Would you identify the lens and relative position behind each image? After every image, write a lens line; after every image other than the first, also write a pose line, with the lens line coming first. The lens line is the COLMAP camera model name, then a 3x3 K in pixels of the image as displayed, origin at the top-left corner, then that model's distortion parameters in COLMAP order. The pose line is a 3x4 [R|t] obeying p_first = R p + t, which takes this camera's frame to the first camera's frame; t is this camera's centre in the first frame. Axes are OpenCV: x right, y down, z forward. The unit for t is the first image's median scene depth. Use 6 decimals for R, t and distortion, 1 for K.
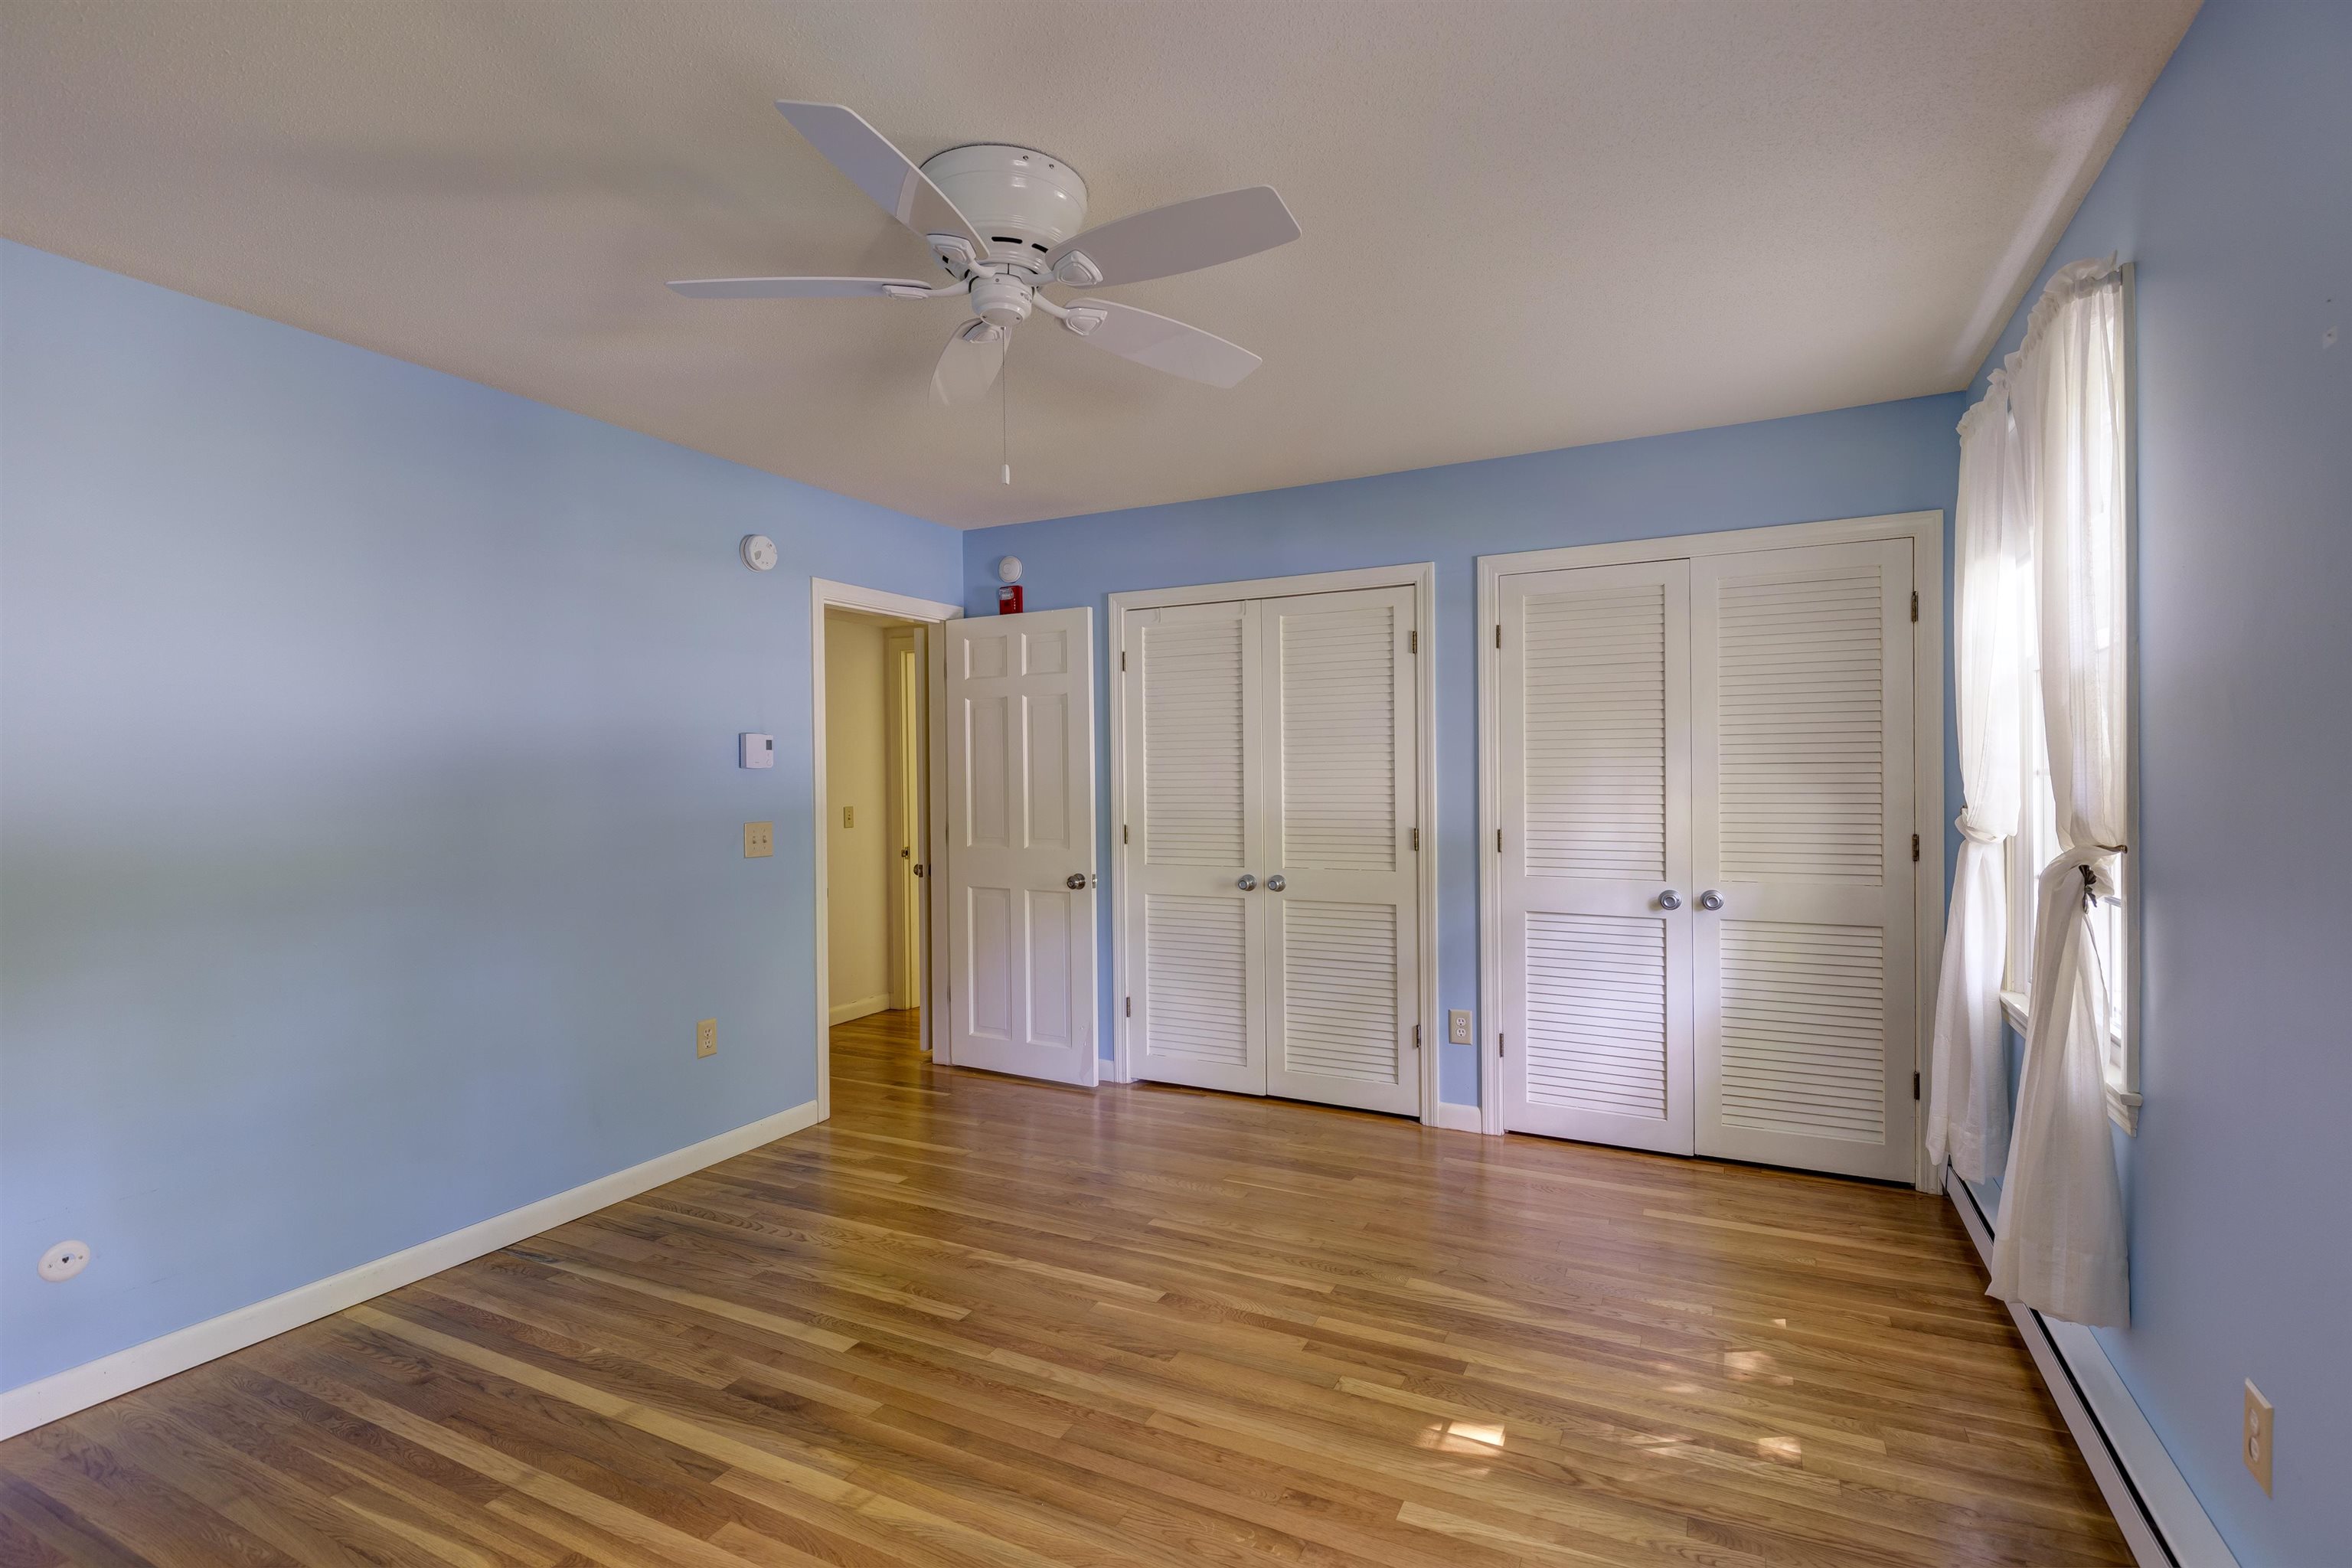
lens RADIAL K [[1090.6, 0, 1170.1], [0, 1090.6, 775.9], [0, 0, 1]] dist [0.008292, -0.011312]
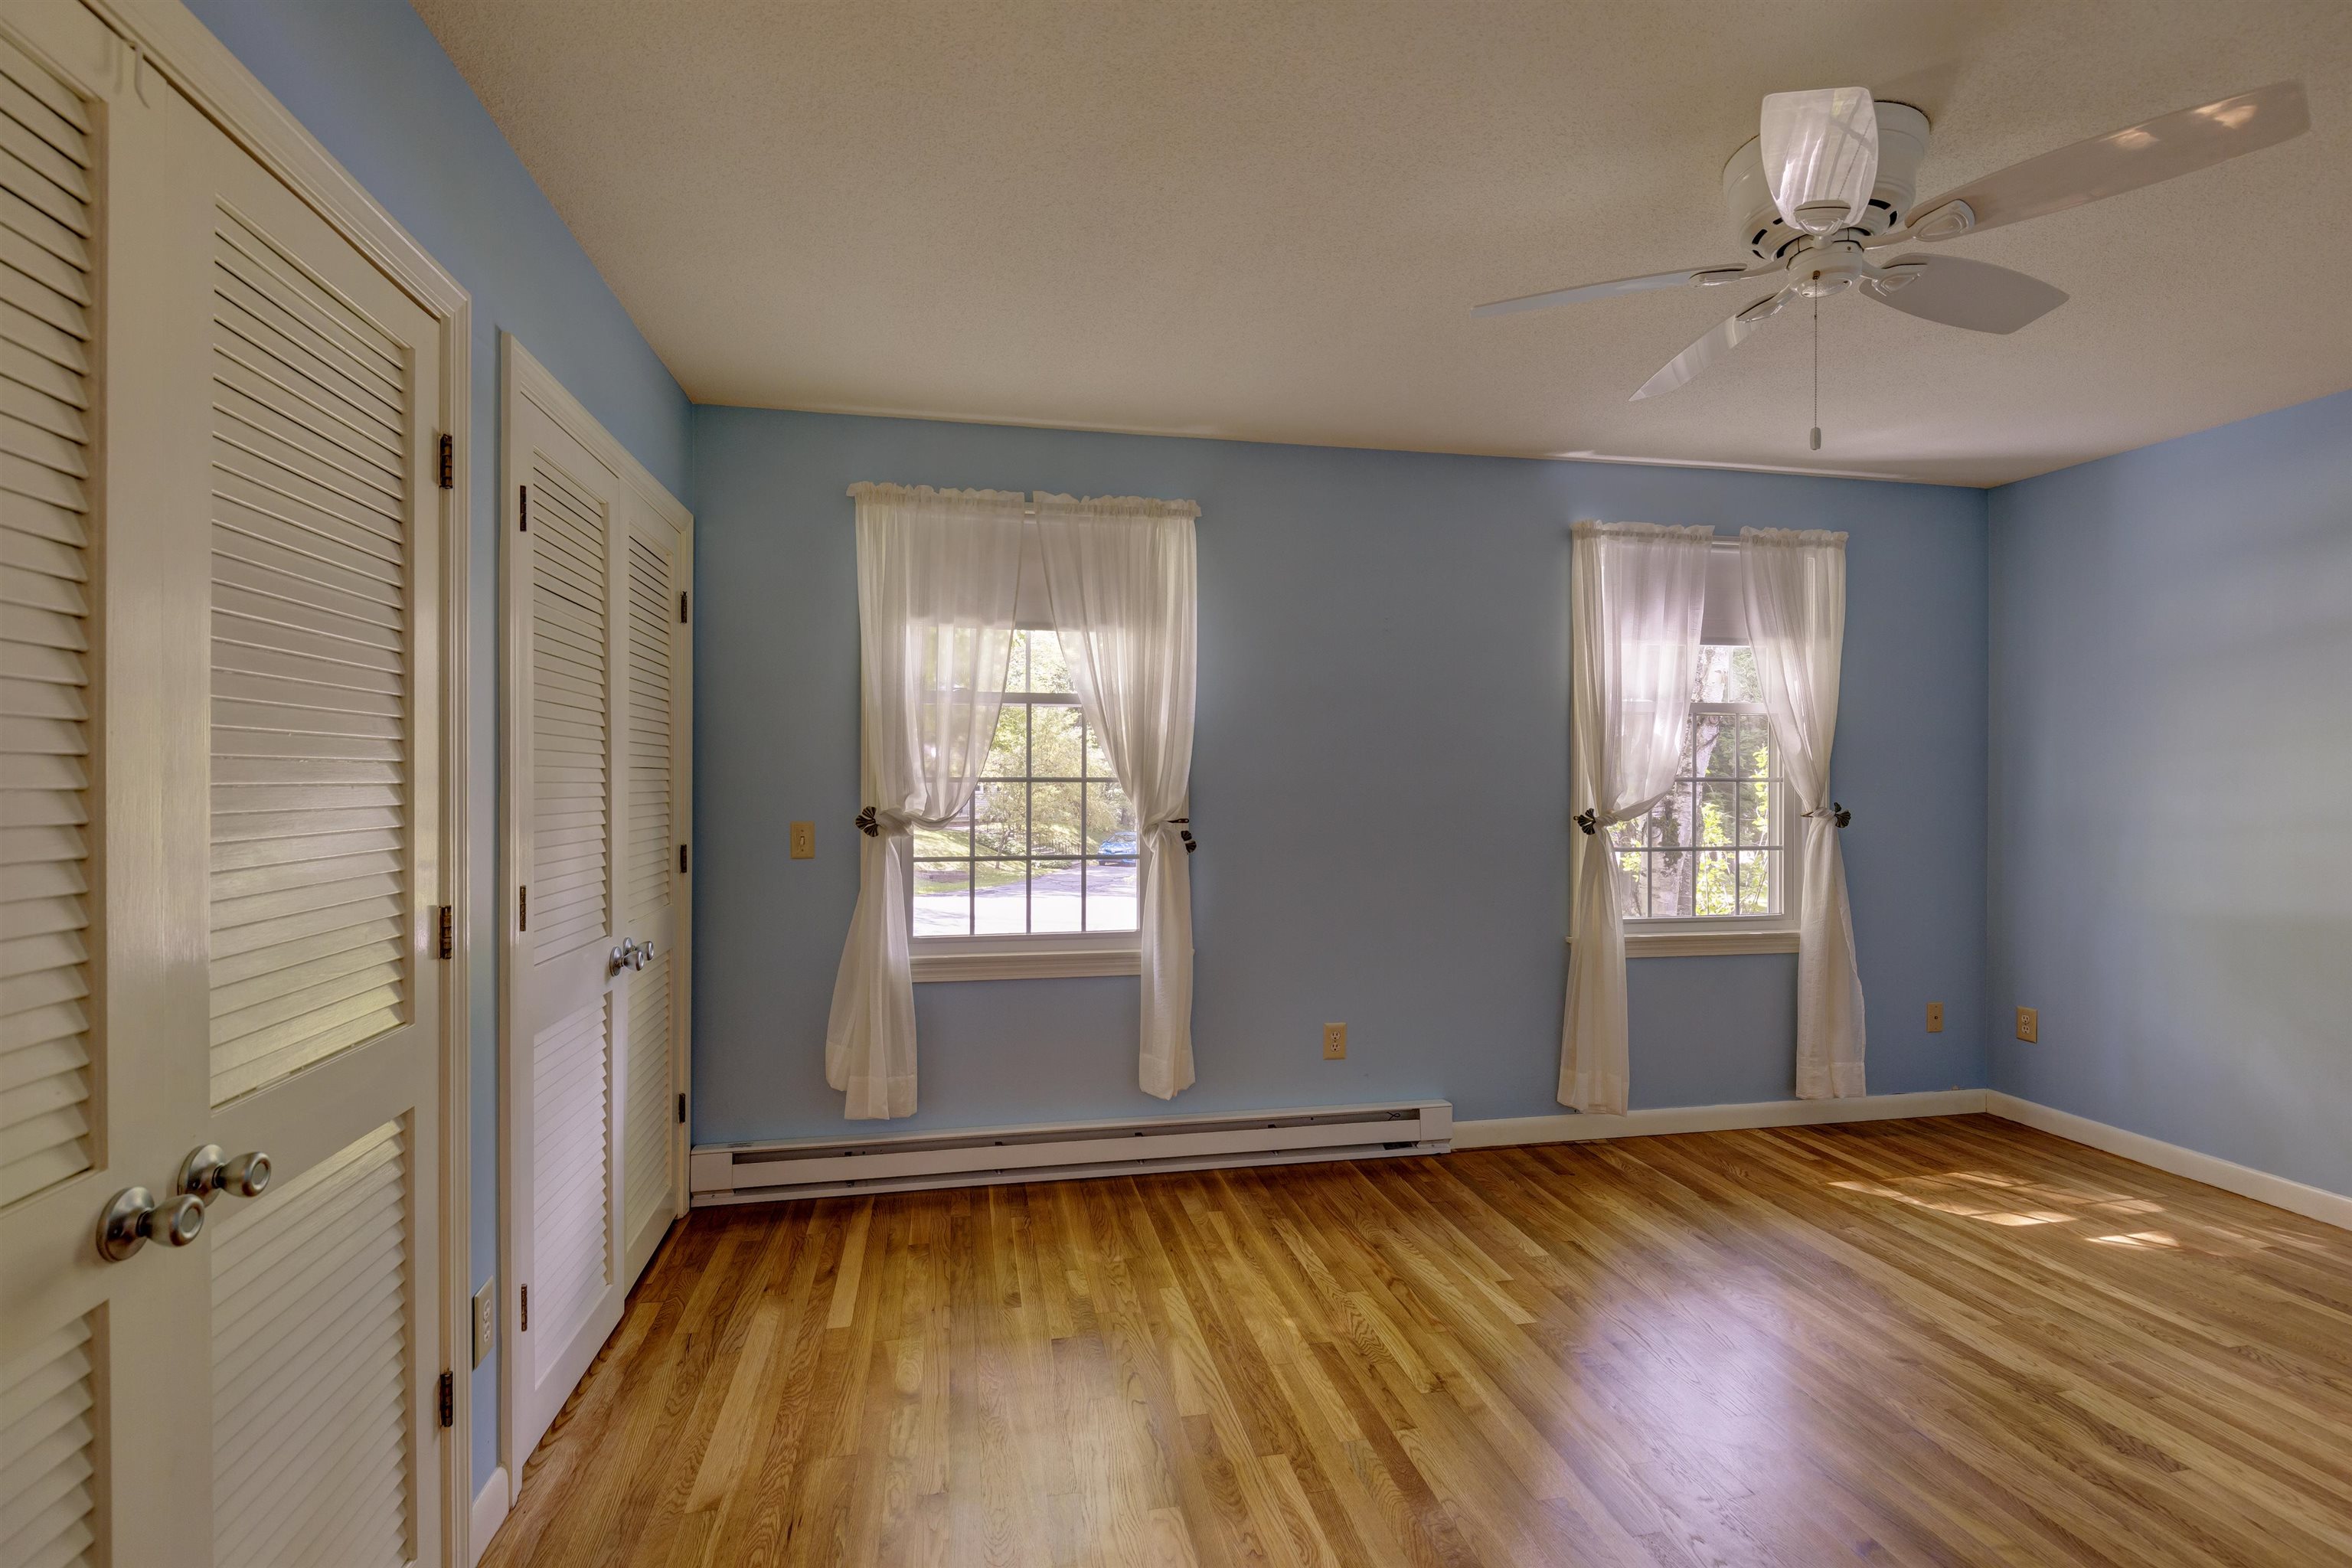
lens RADIAL K [[1090.6, 0, 1170.4], [0, 1090.6, 781.9], [0, 0, 1]] dist [0.008292, -0.011312]
pose [[-0.620506, 0.006789, 0.784173, -0.284214], [0.006173, 0.999974, -0.003773, 0.003860], [-0.784178, 0.002499, -0.620531, 1.071218]]
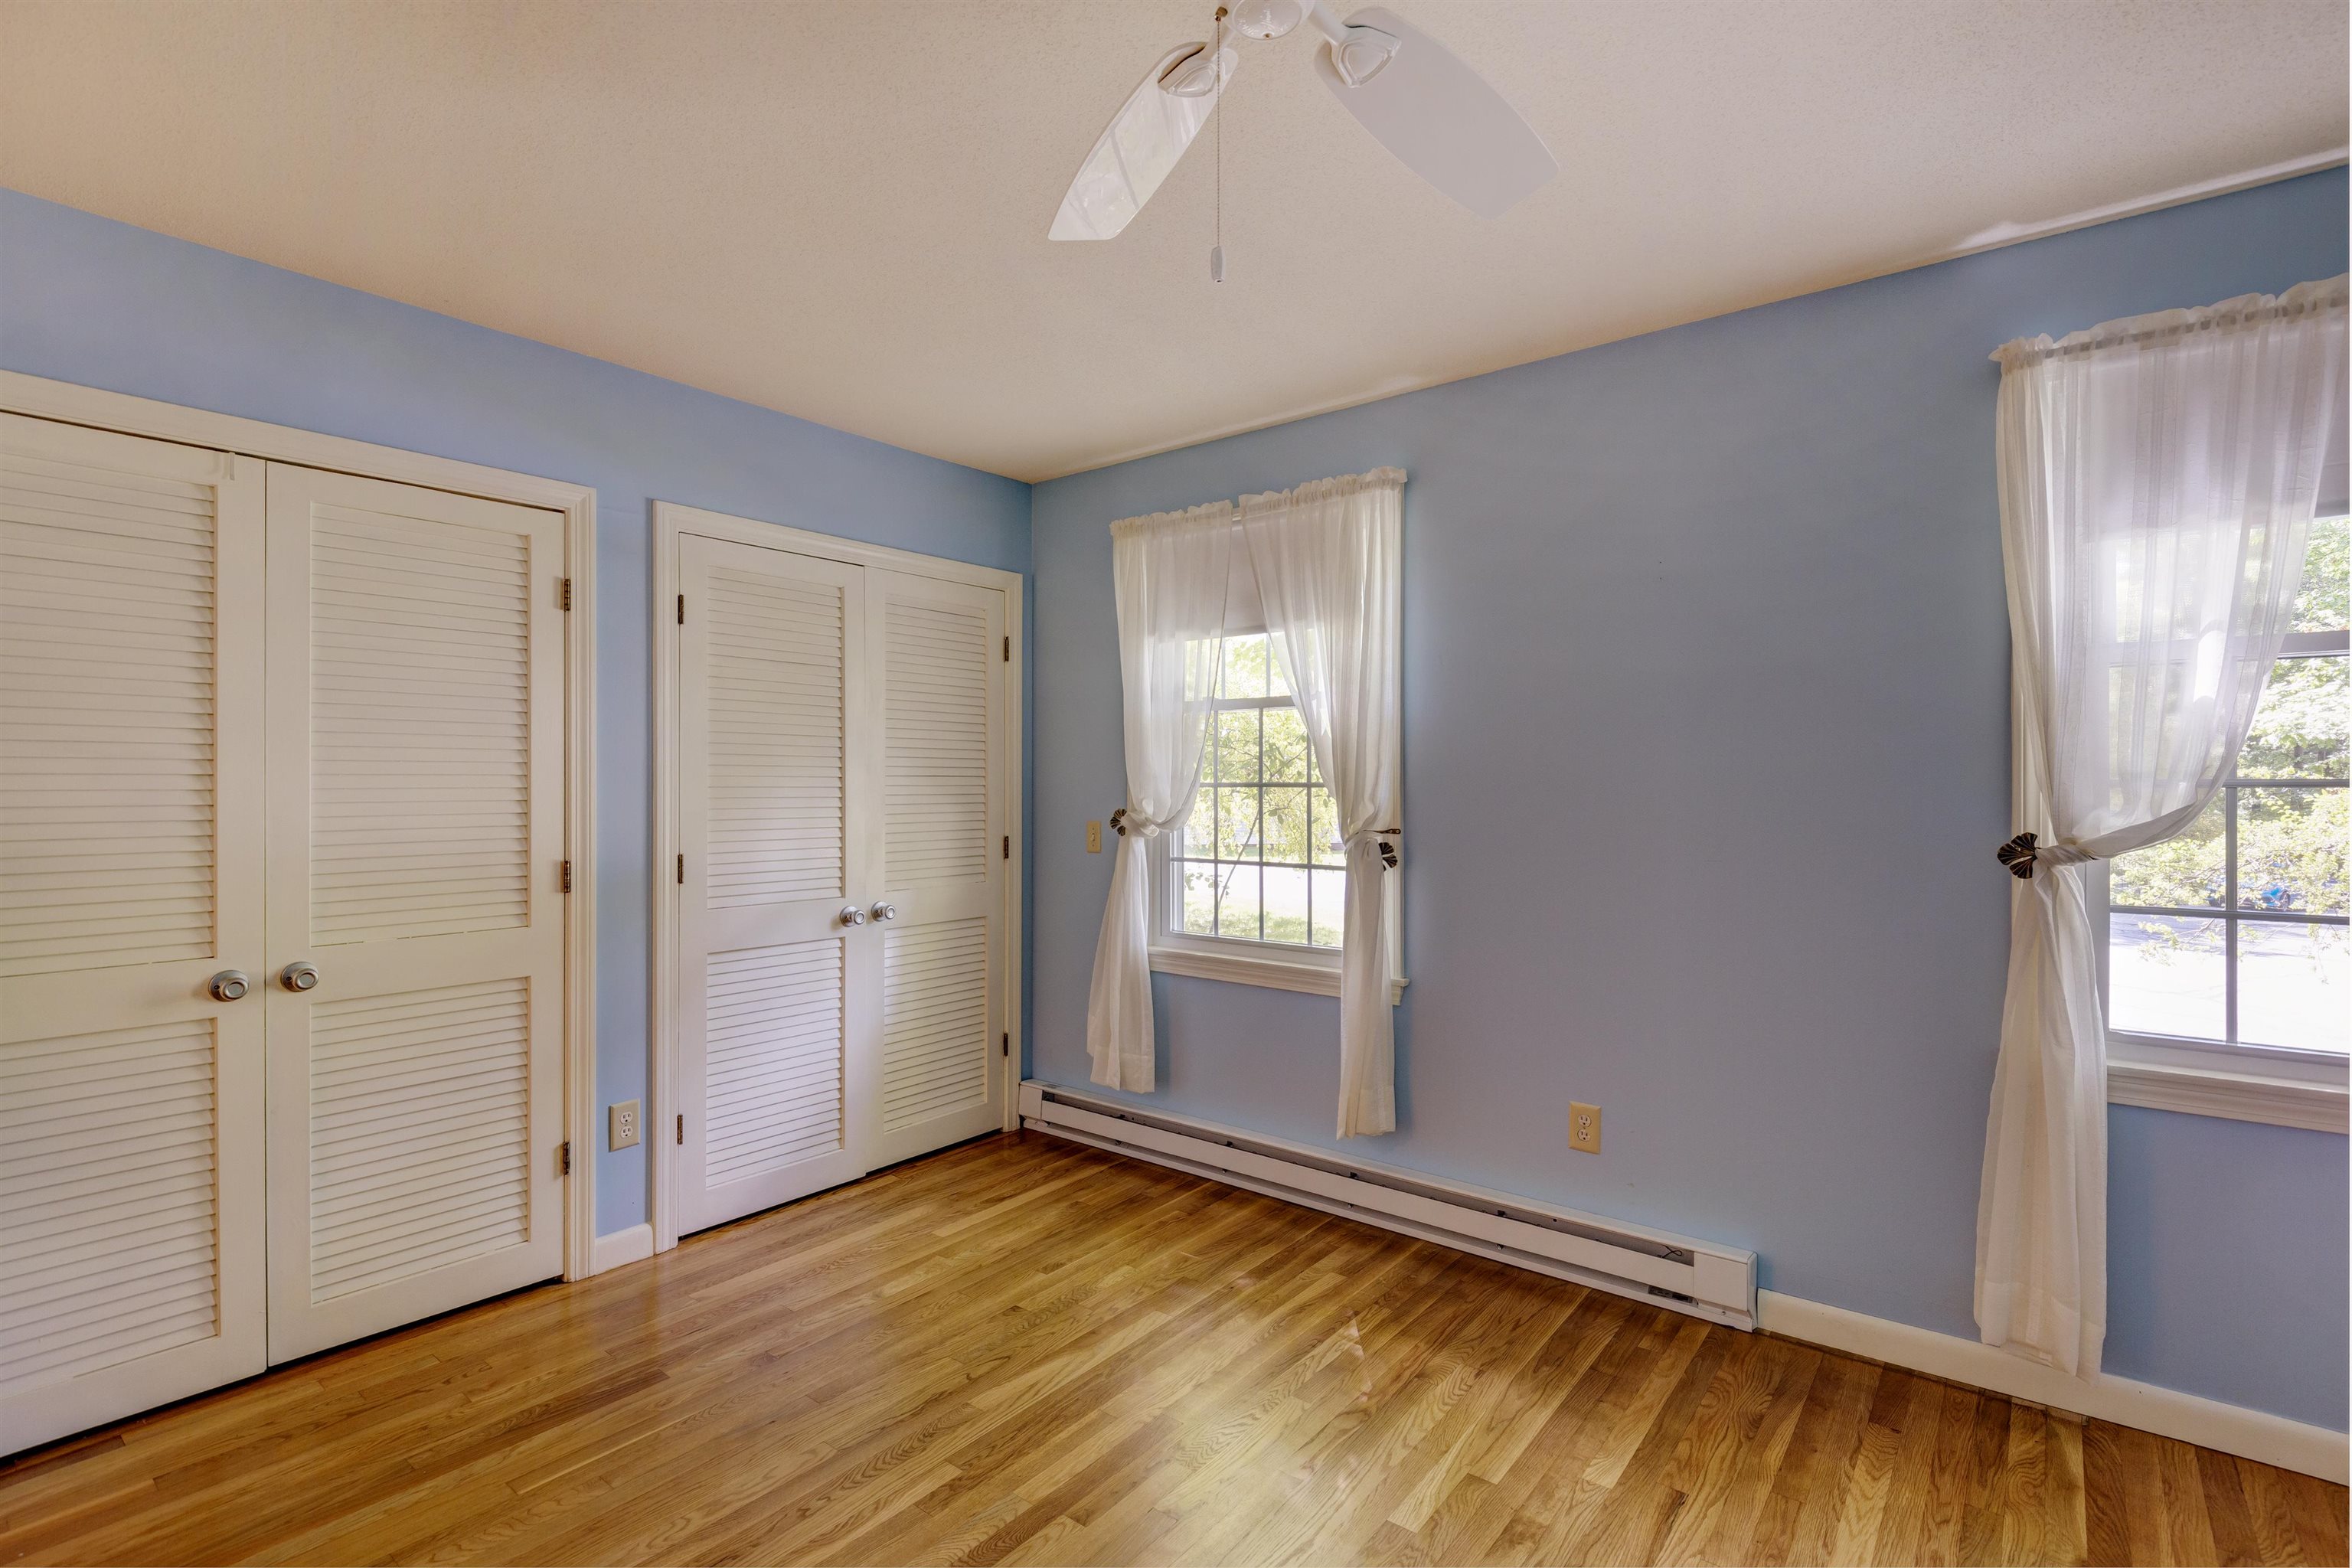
lens RADIAL K [[1090.6, 0, 1175.1], [0, 1090.6, 778.4], [0, 0, 1]] dist [0.008292, -0.011312]
pose [[0.197472, 0.013595, 0.980214, -0.395632], [0.000527, 0.999902, -0.013974, 0.005452], [-0.980308, 0.003276, 0.197446, 0.492270]]
